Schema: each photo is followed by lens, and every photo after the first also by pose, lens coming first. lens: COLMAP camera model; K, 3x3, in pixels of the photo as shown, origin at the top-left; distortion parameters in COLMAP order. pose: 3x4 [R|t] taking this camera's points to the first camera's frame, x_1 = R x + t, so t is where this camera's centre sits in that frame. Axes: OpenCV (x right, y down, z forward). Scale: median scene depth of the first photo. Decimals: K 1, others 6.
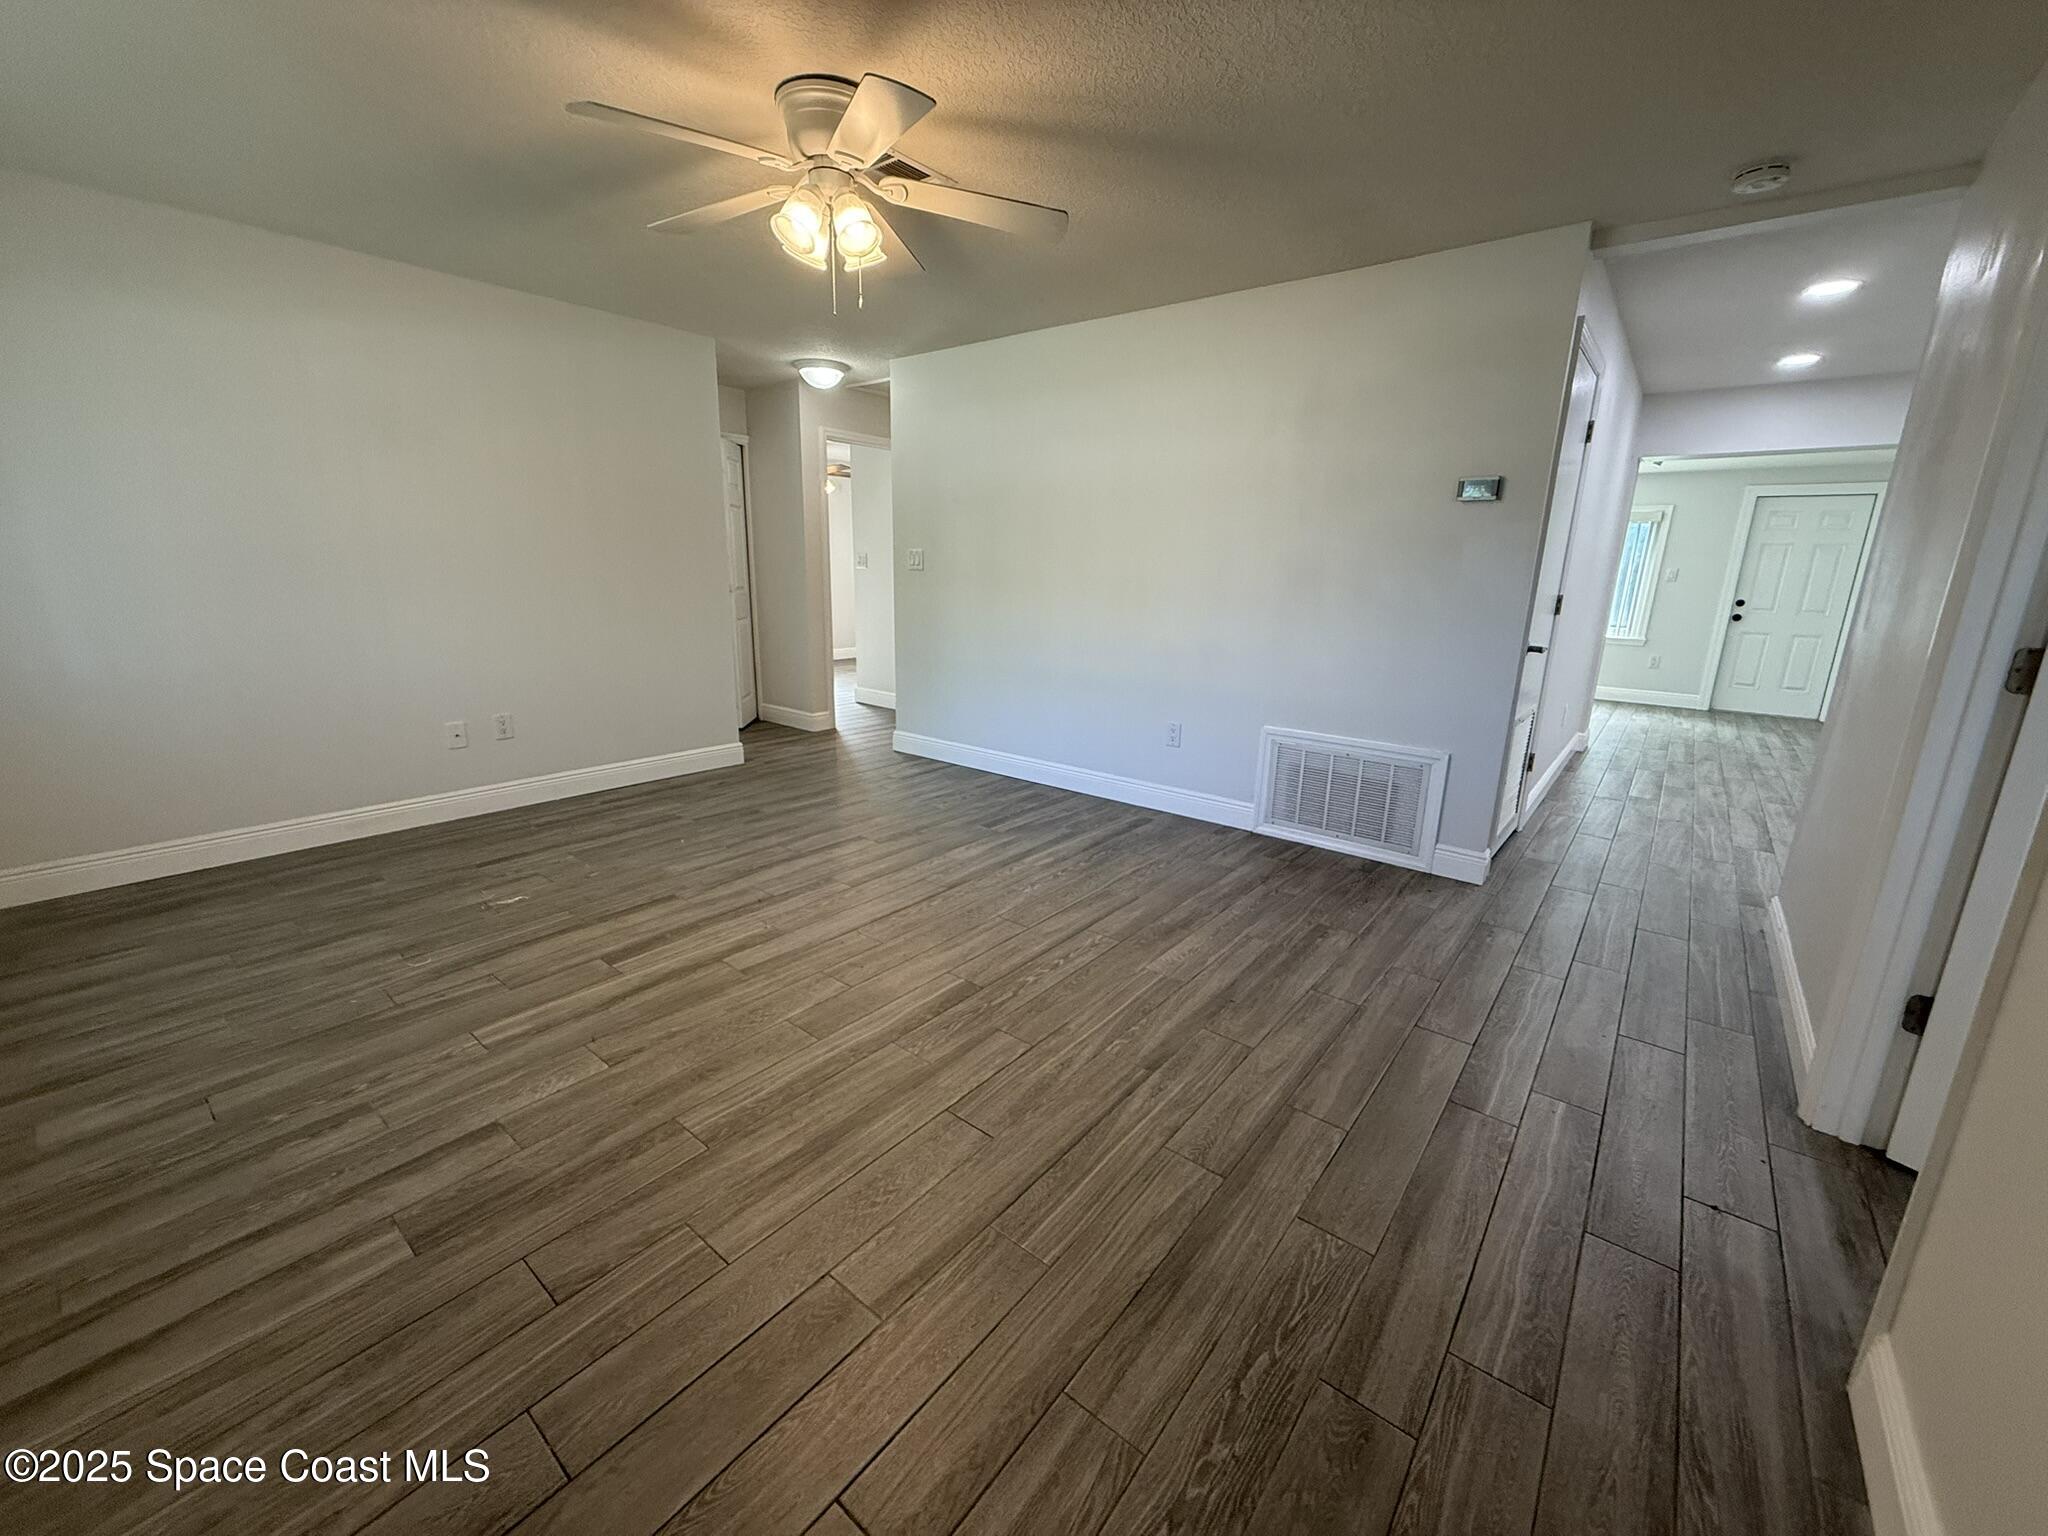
lens RADIAL K [[811.0, 0, 1021.6], [0, 811.0, 765.6], [0, 0, 1]] dist [-0.000249, 0.000182]
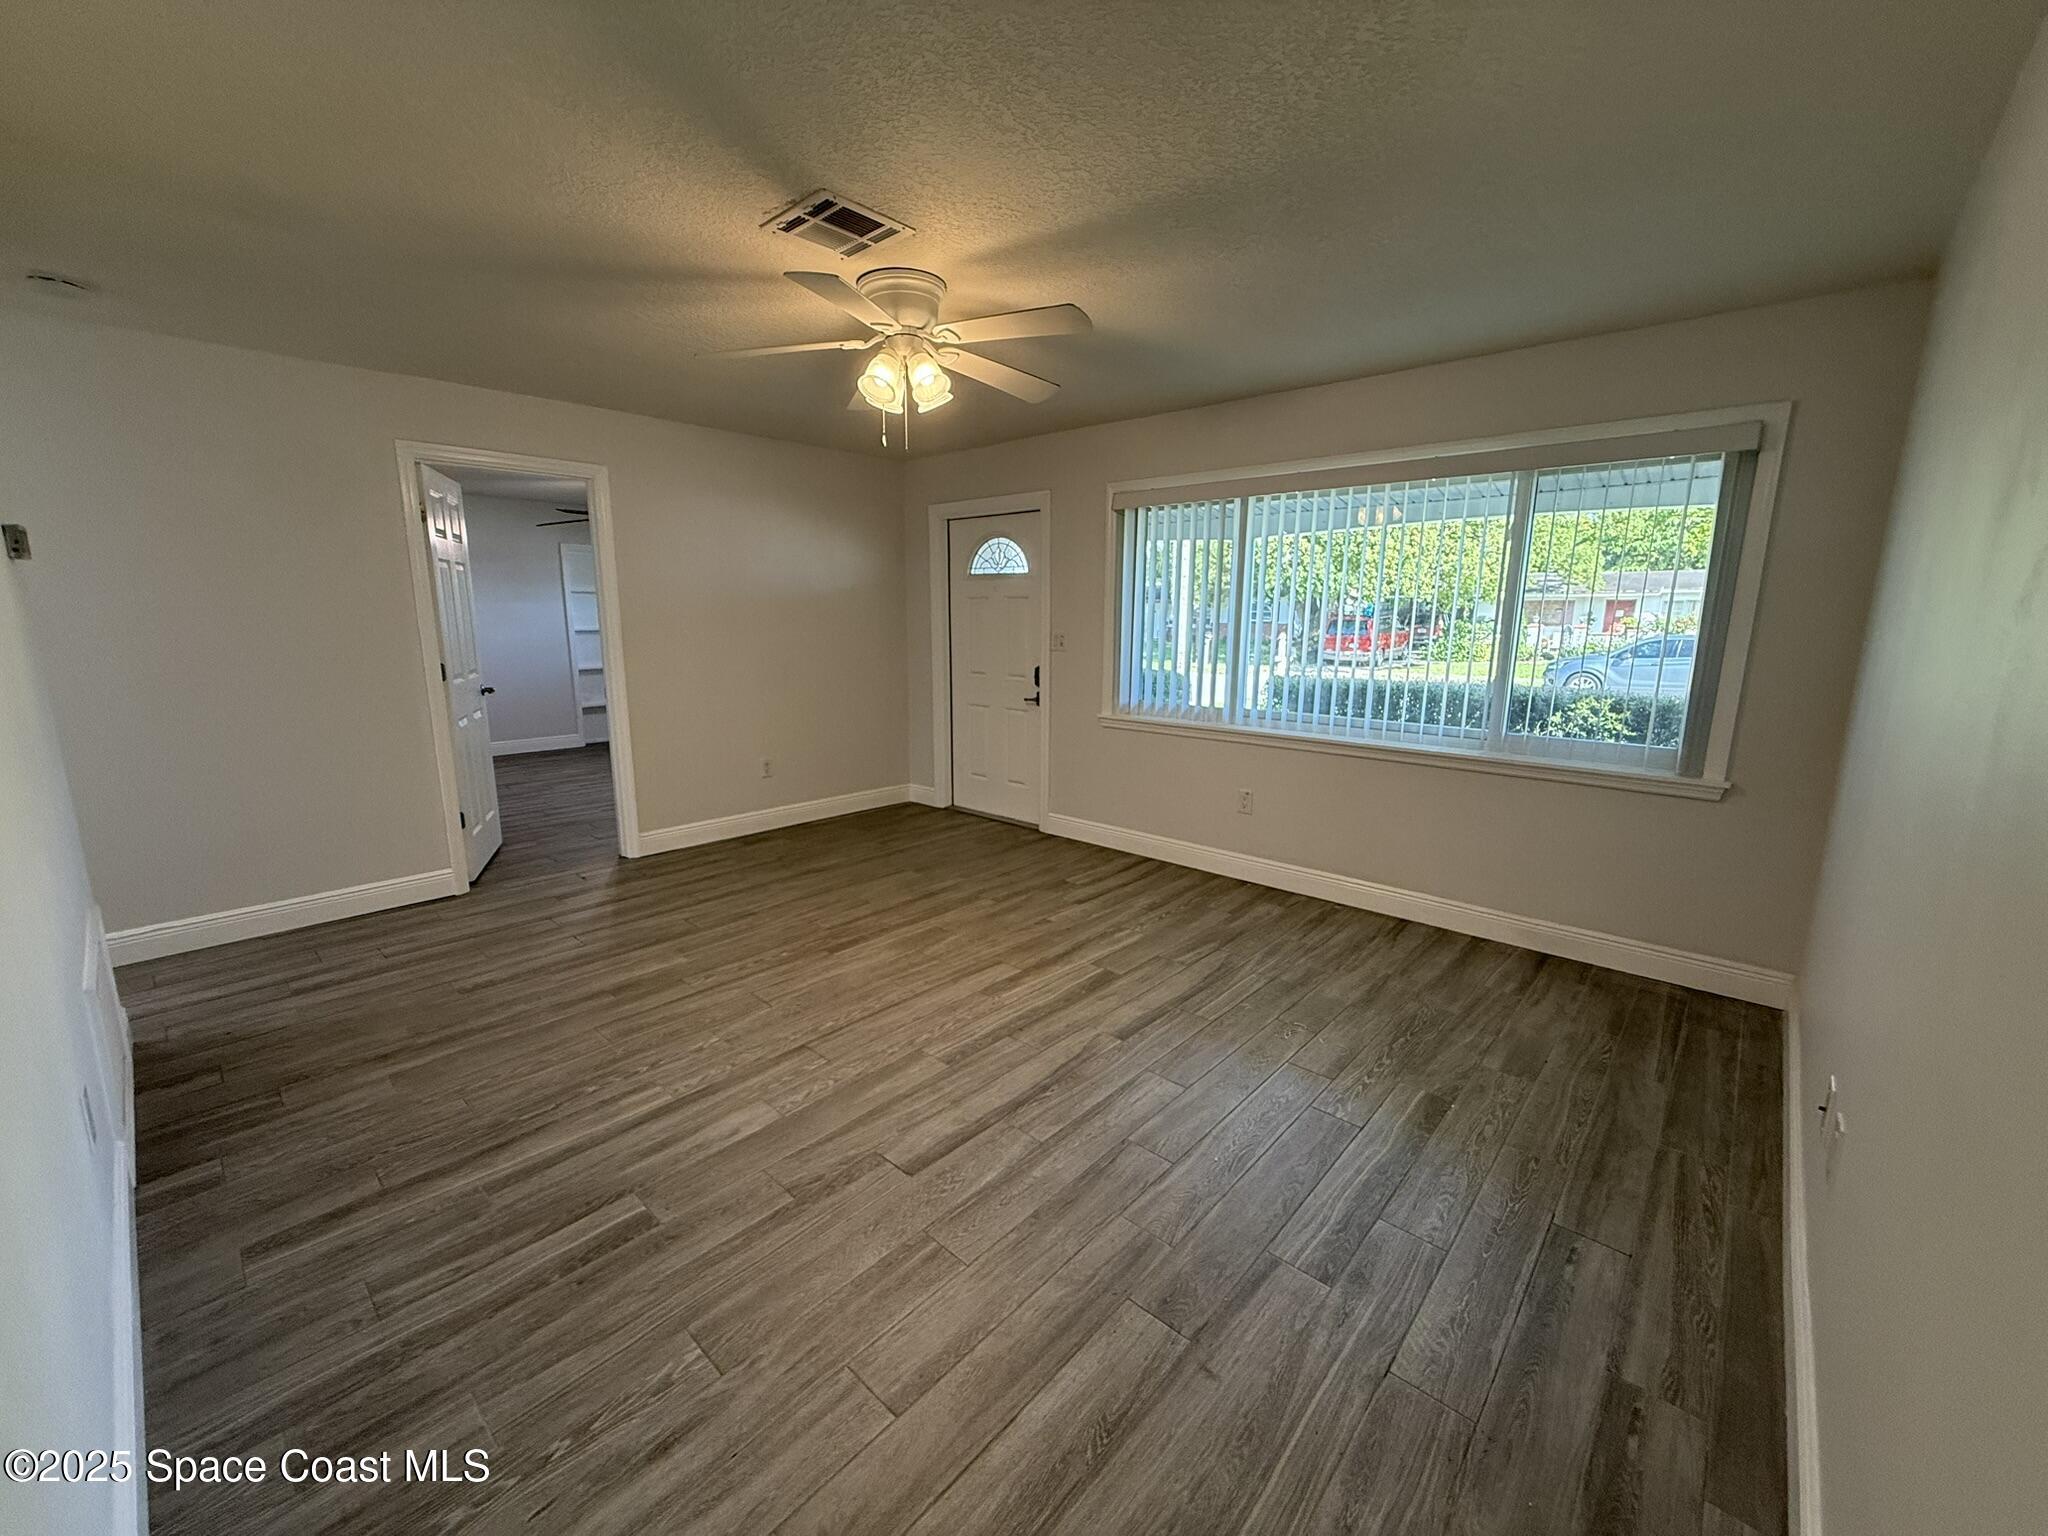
lens RADIAL K [[811.0, 0, 1021.5], [0, 811.0, 769.8], [0, 0, 1]] dist [-0.000249, 0.000182]
pose [[-0.997894, -0.036902, 0.053354, -0.489325], [-0.010774, 0.905300, 0.424636, -0.651165], [-0.063971, 0.423167, -0.903791, 2.296325]]
